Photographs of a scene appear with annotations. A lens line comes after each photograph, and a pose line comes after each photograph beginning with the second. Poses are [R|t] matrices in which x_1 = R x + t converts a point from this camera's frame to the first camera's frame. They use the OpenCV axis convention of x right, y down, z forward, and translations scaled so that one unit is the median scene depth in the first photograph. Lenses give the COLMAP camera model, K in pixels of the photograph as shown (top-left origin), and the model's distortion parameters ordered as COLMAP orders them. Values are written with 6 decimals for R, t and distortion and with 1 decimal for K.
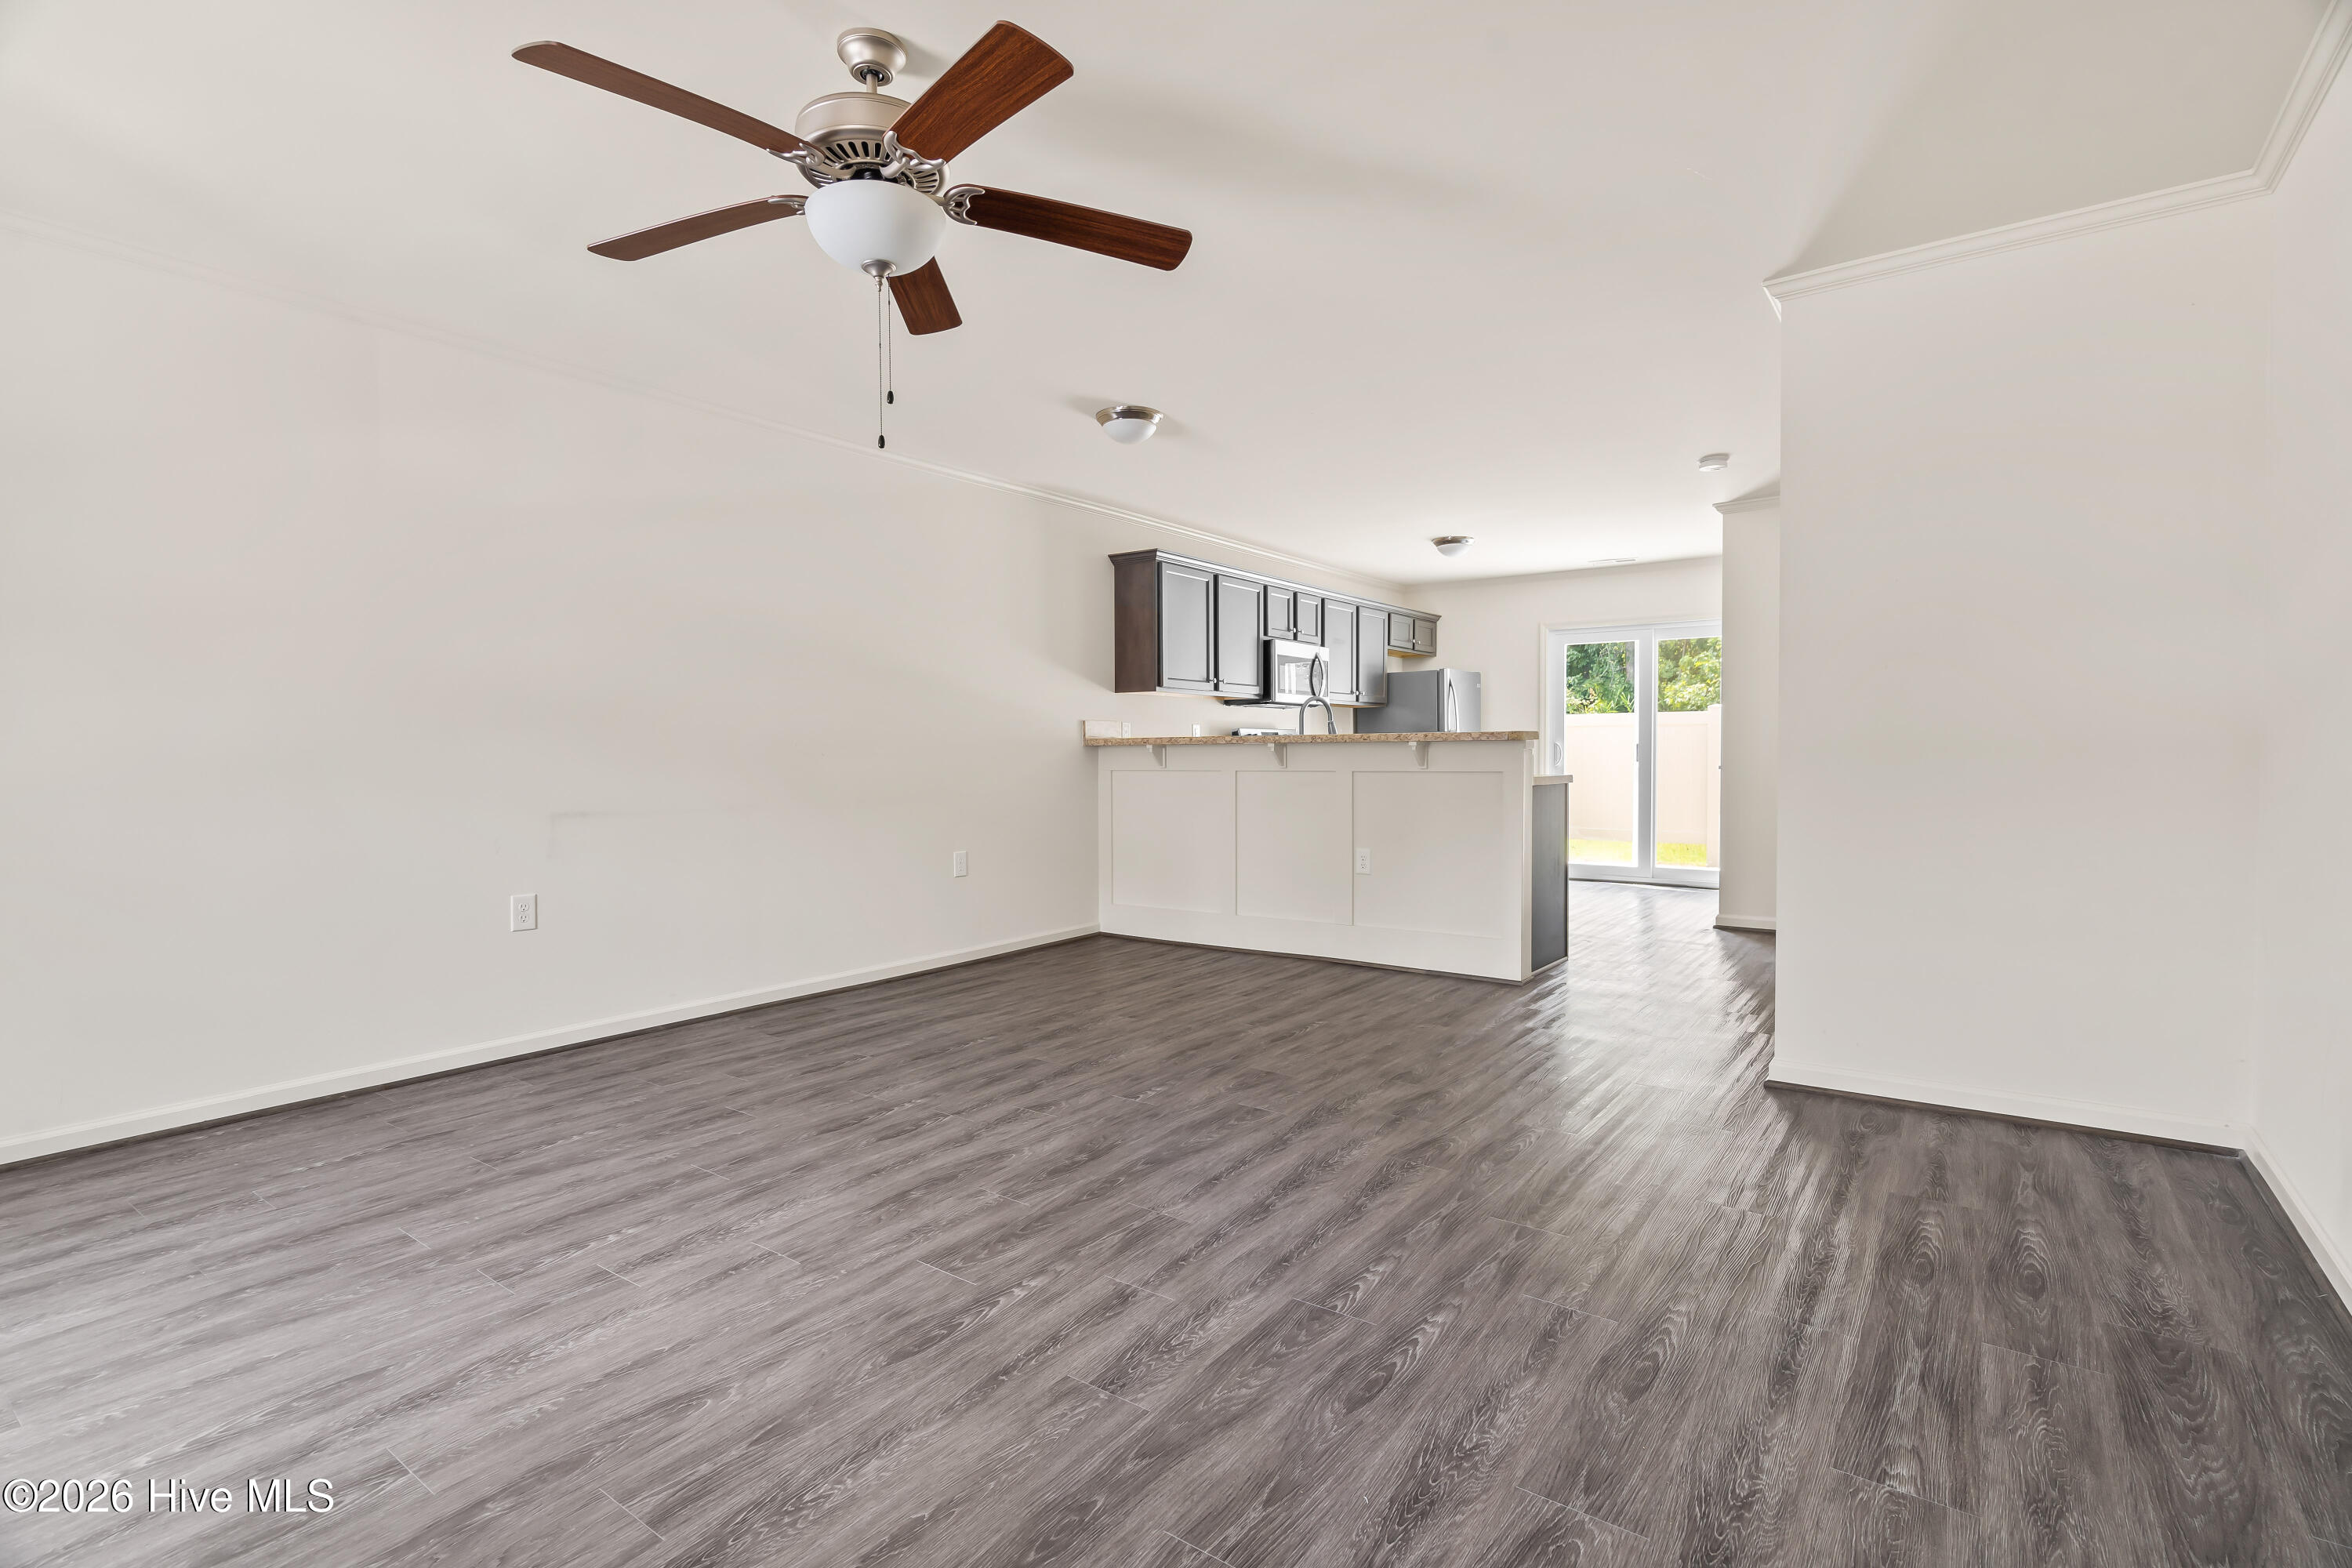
lens RADIAL K [[1110.1, 0, 1176.0], [0, 1110.1, 784.0], [0, 0, 1]] dist [-0.000989, 0.000125]
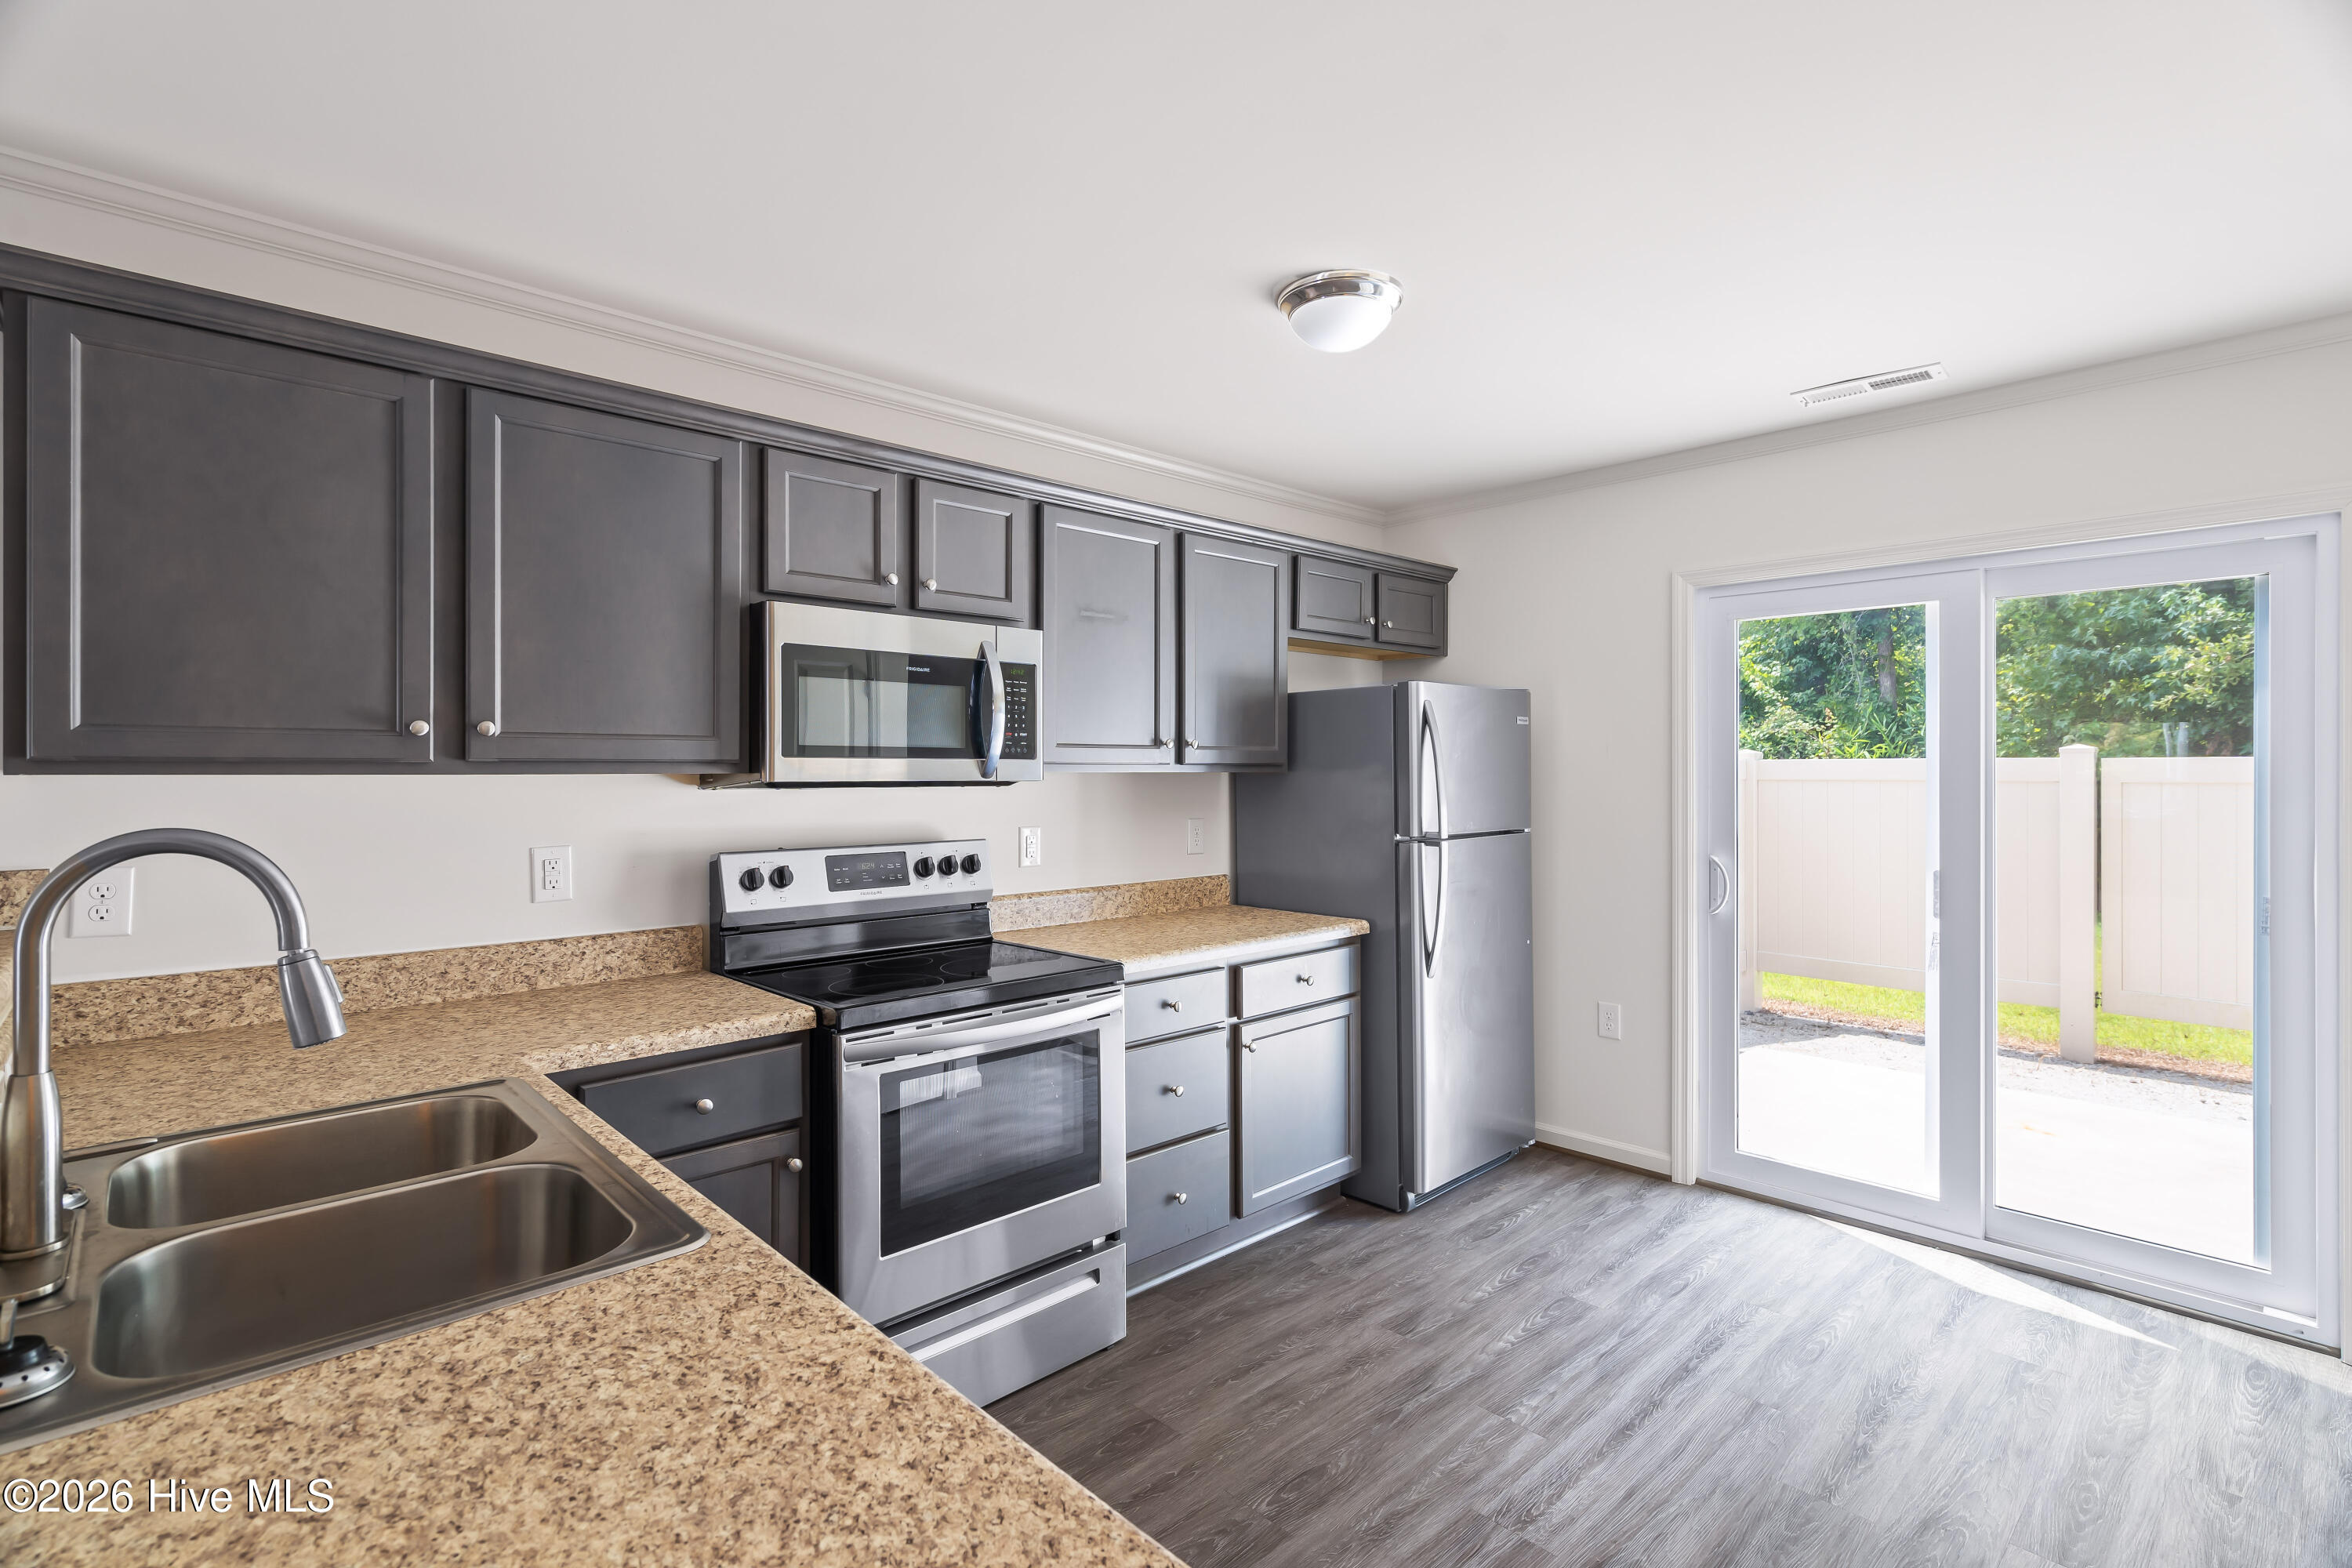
lens RADIAL K [[1110.1, 0, 1176.0], [0, 1110.1, 784.0], [0, 0, 1]] dist [-0.000989, 0.000125]
pose [[0.984435, 0.004747, -0.175685, 0.212837], [-0.007784, 0.999832, -0.016606, -0.055112], [0.175577, 0.017715, 0.984306, 0.545301]]
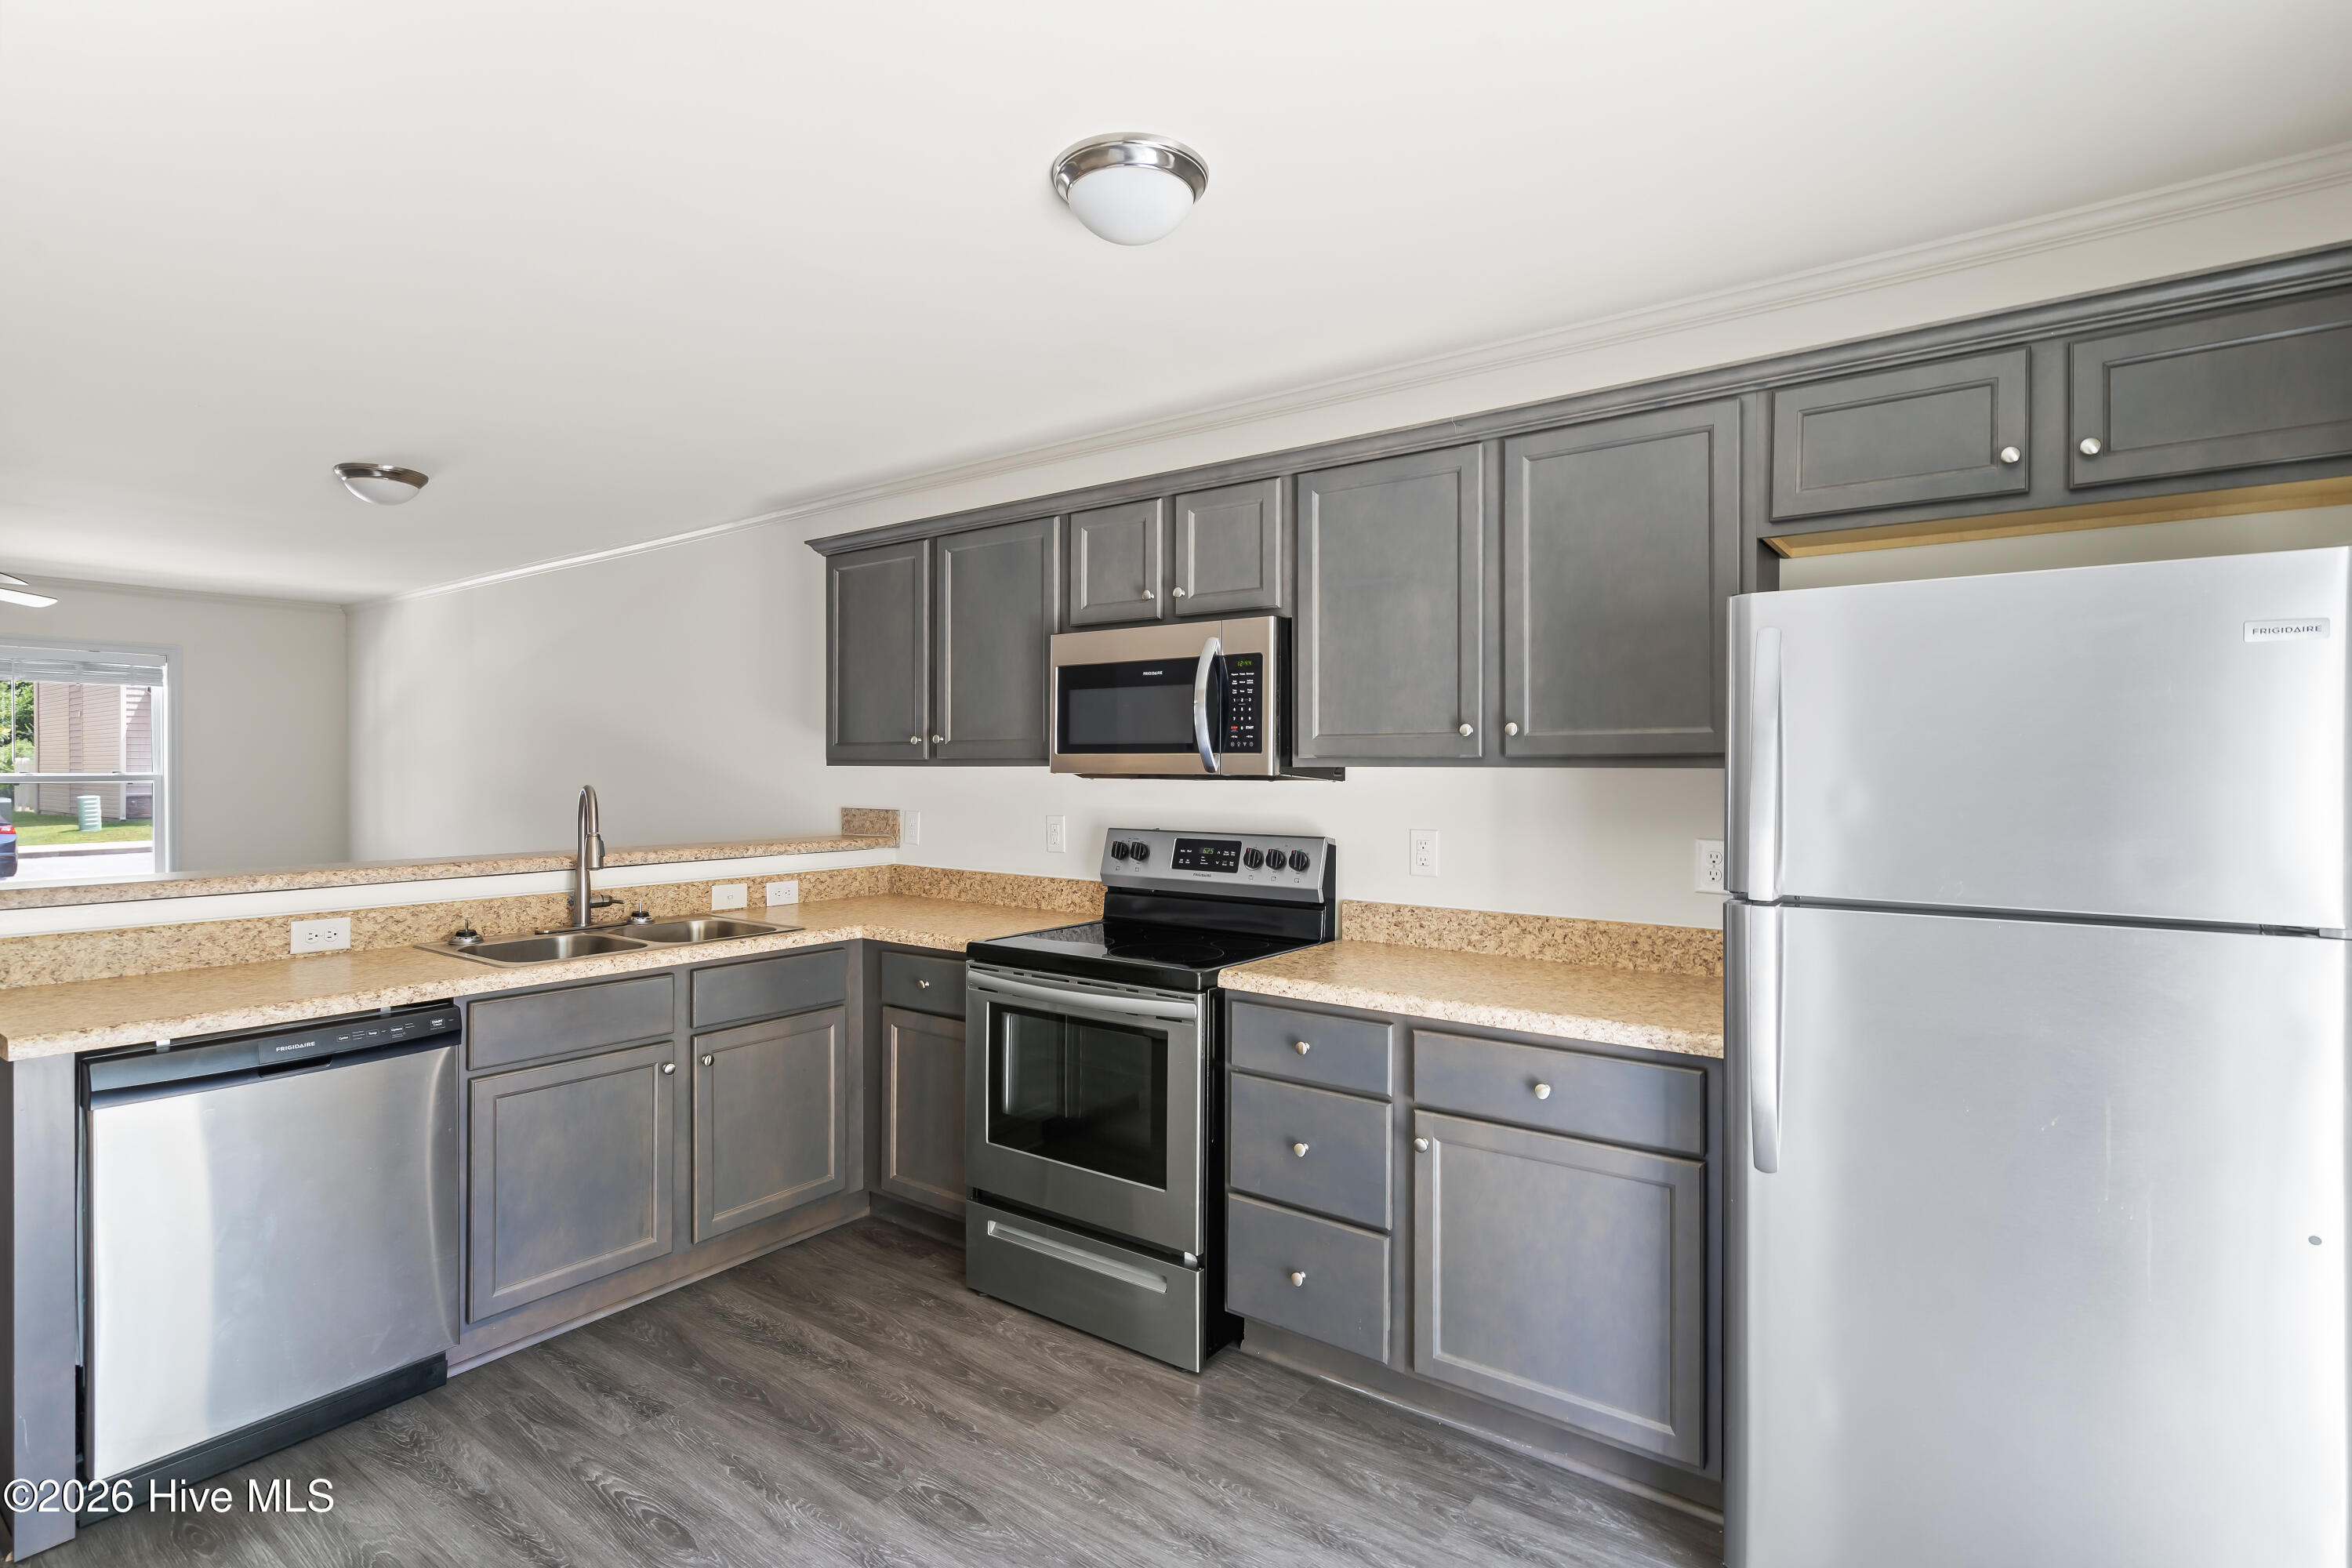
lens RADIAL K [[1112.2, 0, 1173.5], [0, 1112.2, 823.9], [0, 0, 1]] dist [0.000383, -0.000153]
pose [[-0.015316, 0.057135, -0.998249, 0.417220], [-0.025013, 0.998032, 0.057506, -0.064737], [0.999570, 0.025850, -0.013856, 0.829573]]
